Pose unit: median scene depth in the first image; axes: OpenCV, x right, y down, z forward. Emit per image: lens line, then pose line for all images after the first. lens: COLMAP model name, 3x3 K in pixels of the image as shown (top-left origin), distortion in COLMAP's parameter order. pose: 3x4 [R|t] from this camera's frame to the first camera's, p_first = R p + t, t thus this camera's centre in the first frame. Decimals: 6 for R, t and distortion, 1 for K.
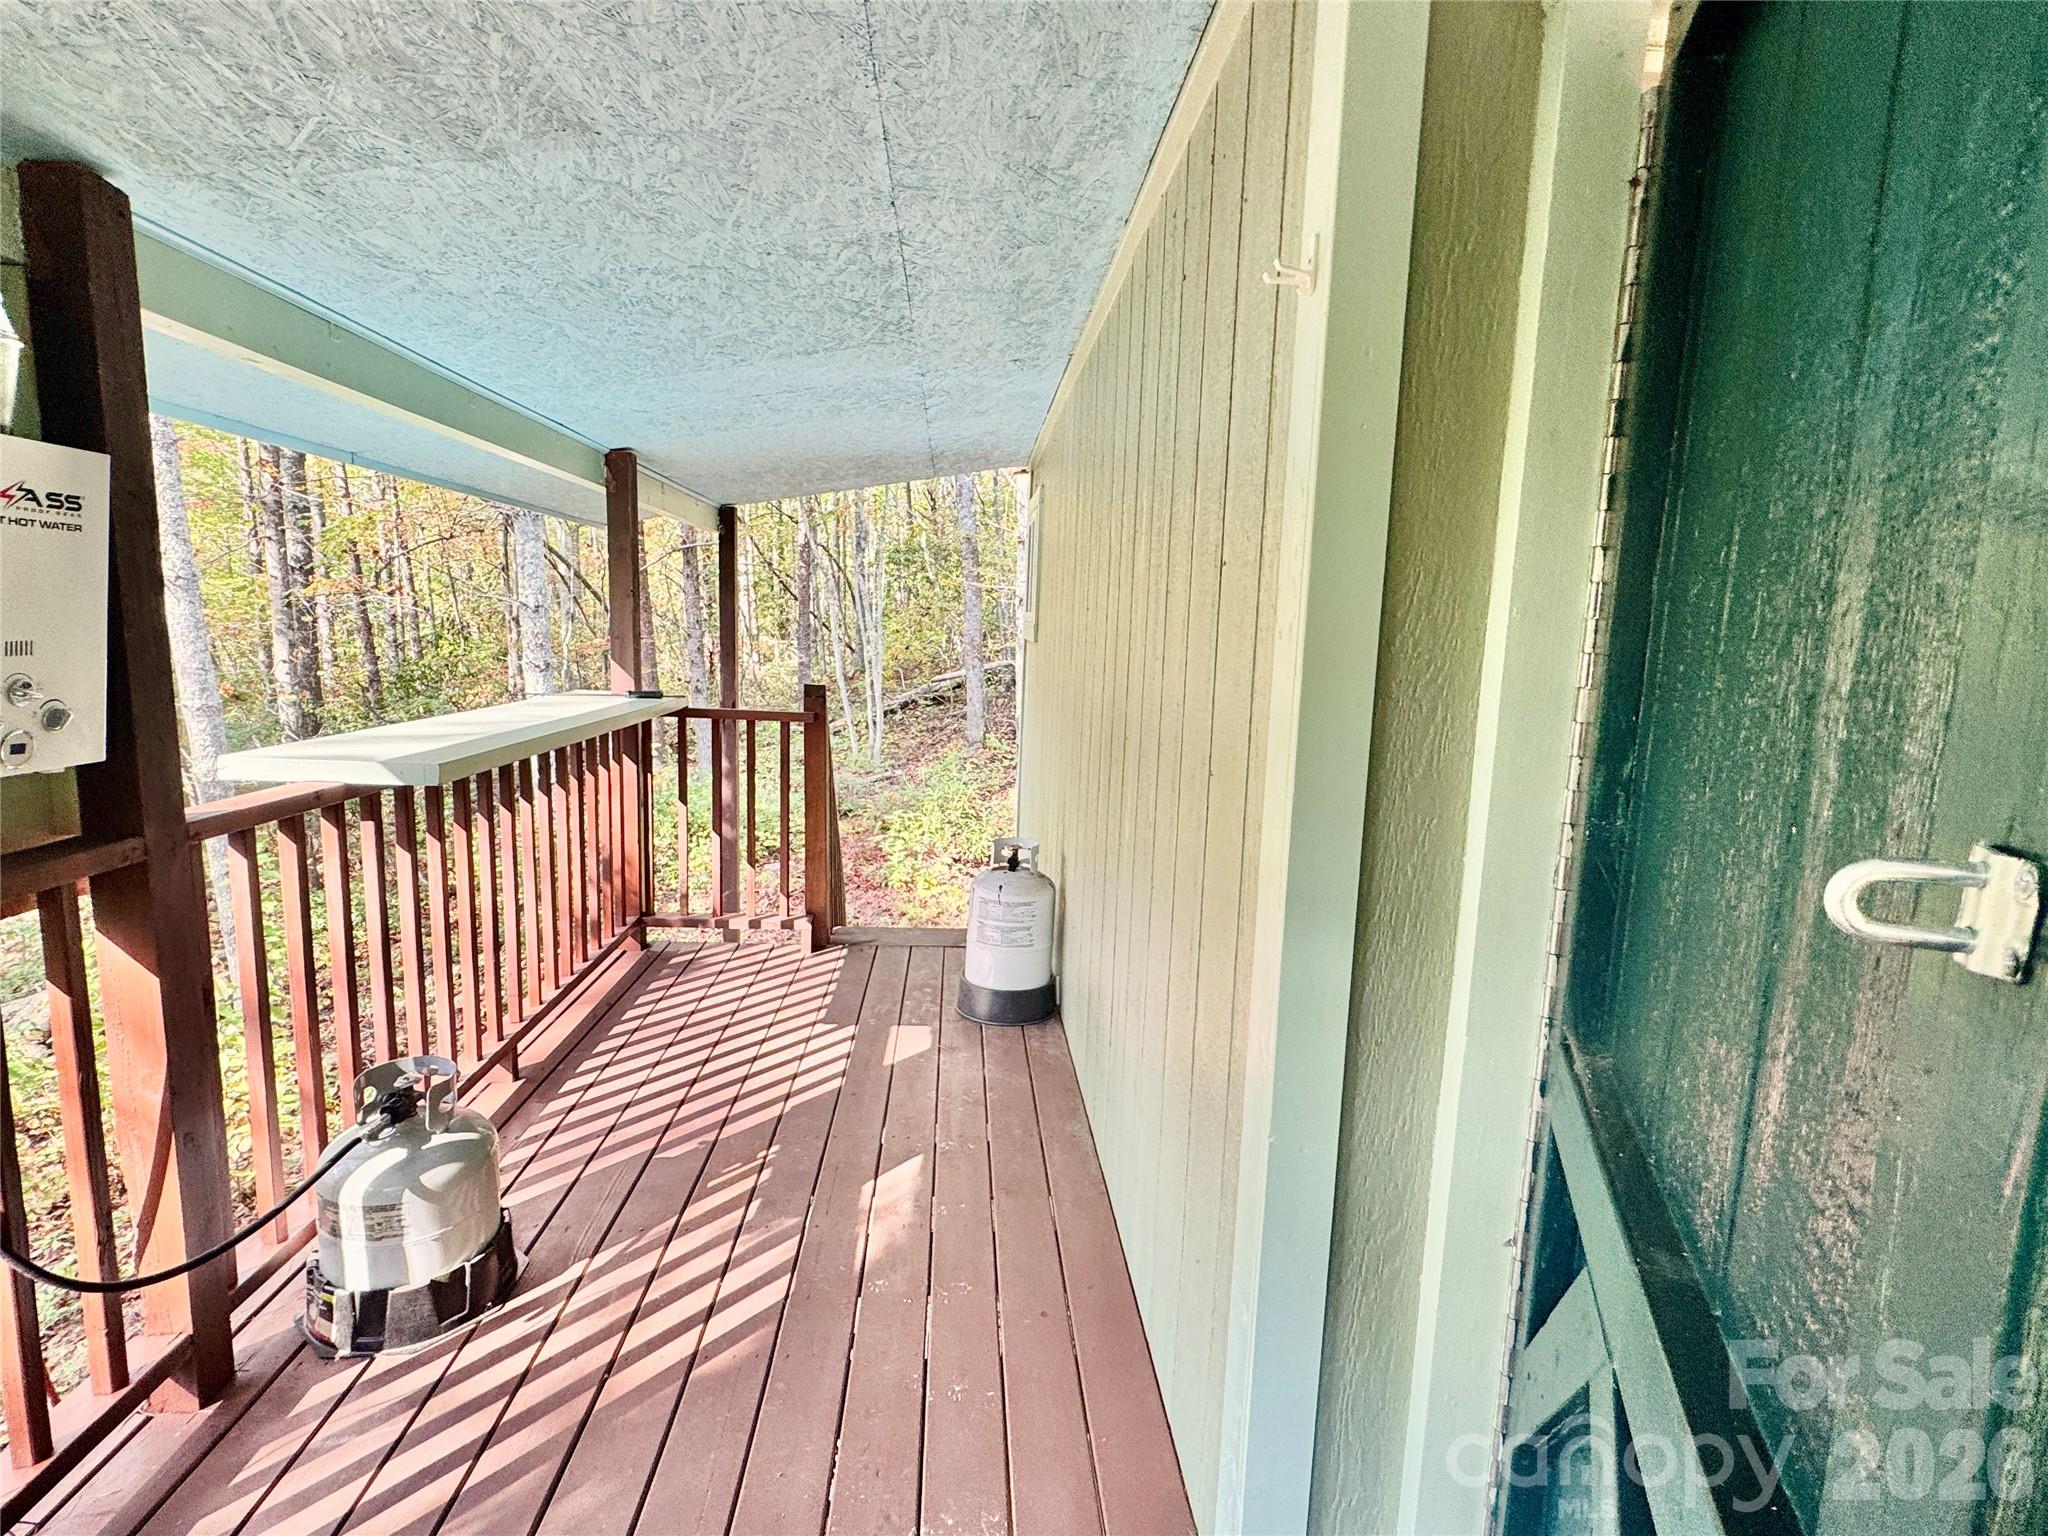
lens RADIAL K [[1006.4, 0, 1024.0], [0, 1006.4, 768.0], [0, 0, 1]] dist [-0.001688, -0.000190]
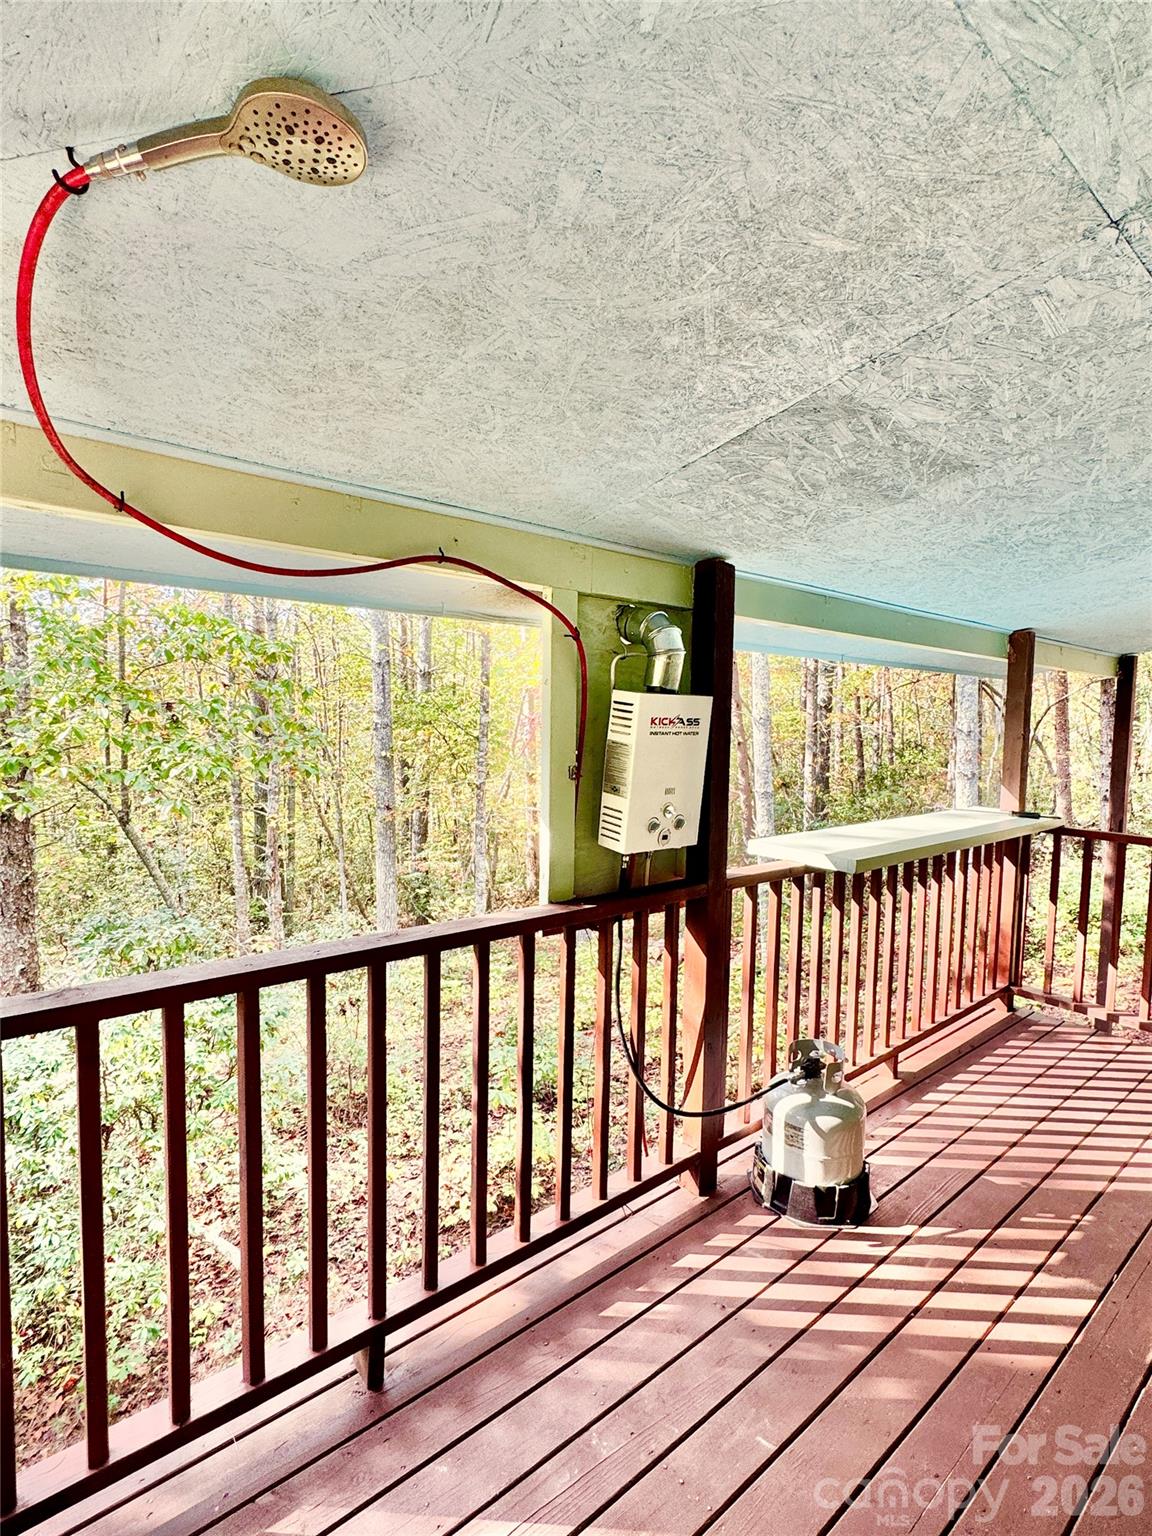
lens RADIAL K [[754.8, 0, 576.0], [0, 754.8, 768.0], [0, 0, 1]] dist [-0.001688, -0.000190]
pose [[0.588203, 0.035275, -0.807944, 0.122227], [-0.112778, 0.992864, -0.038756, -0.055512], [0.800811, 0.113914, 0.587984, -0.076835]]
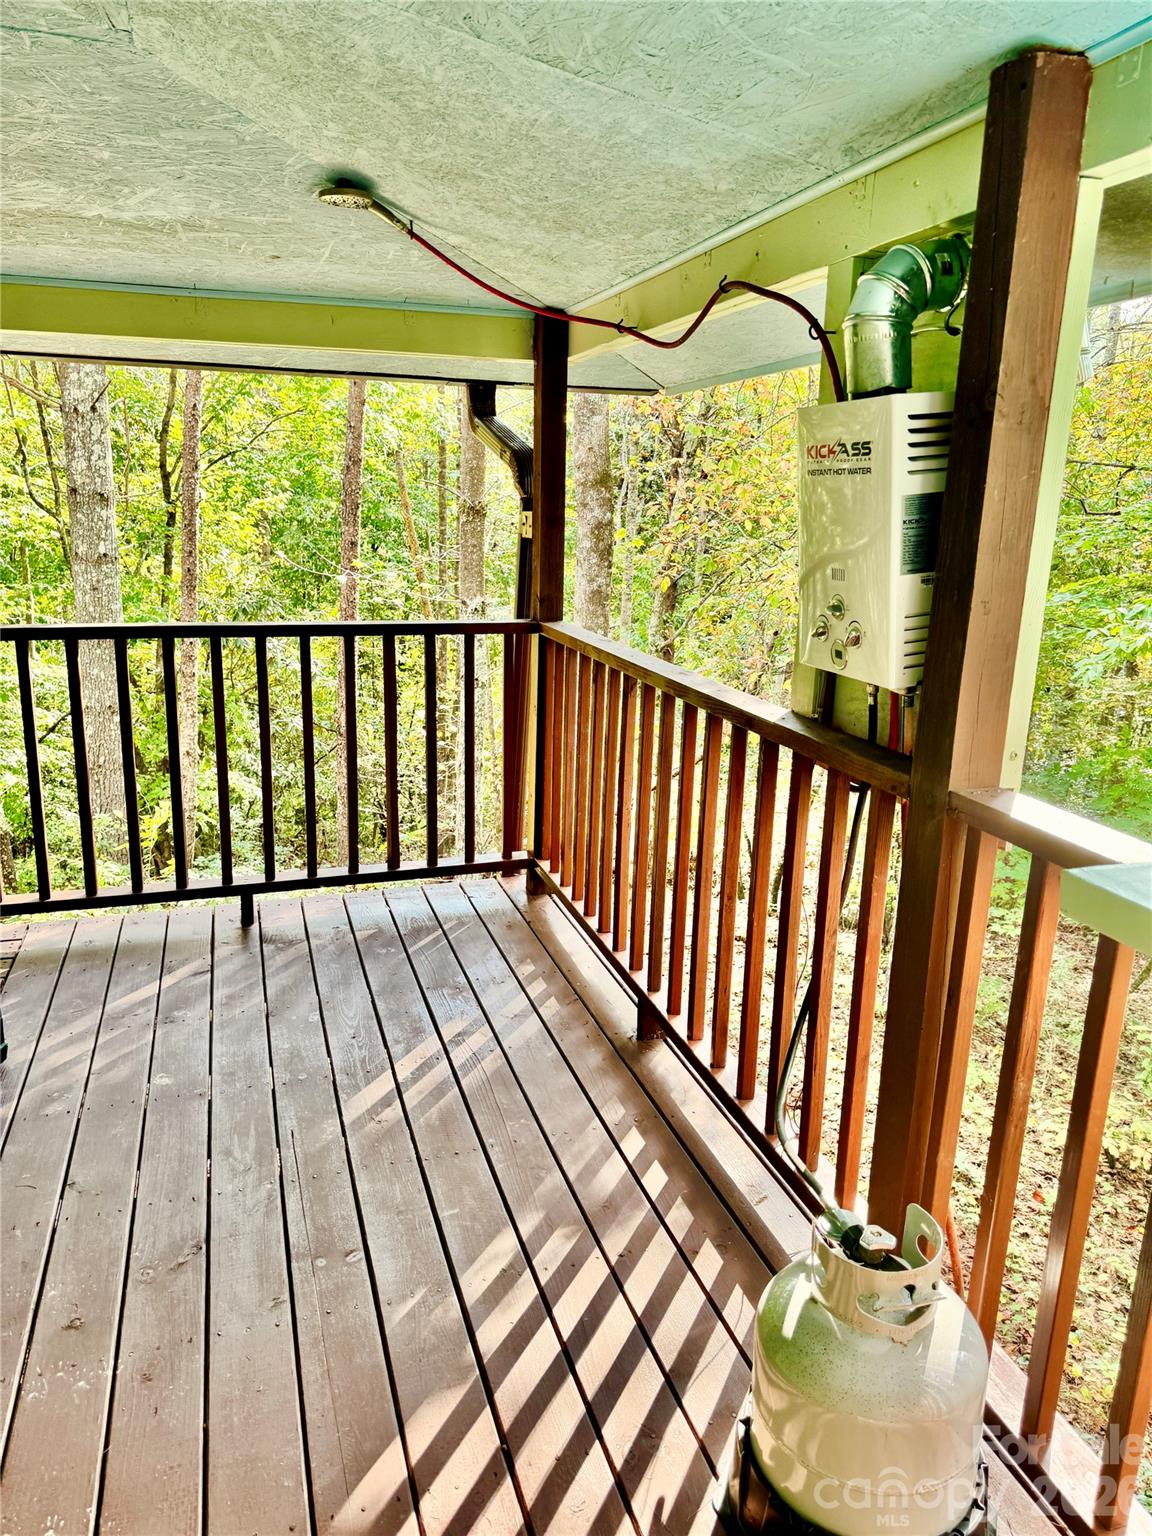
lens RADIAL K [[1059.2, 0, 576.0], [0, 1059.2, 768.0], [0, 0, 1]] dist [-0.021058, -0.004957]
pose [[-0.967296, 0.004168, -0.253617, -0.231707], [-0.092043, 0.925944, 0.366273, -0.233323], [0.236362, 0.377638, -0.895278, 1.470715]]
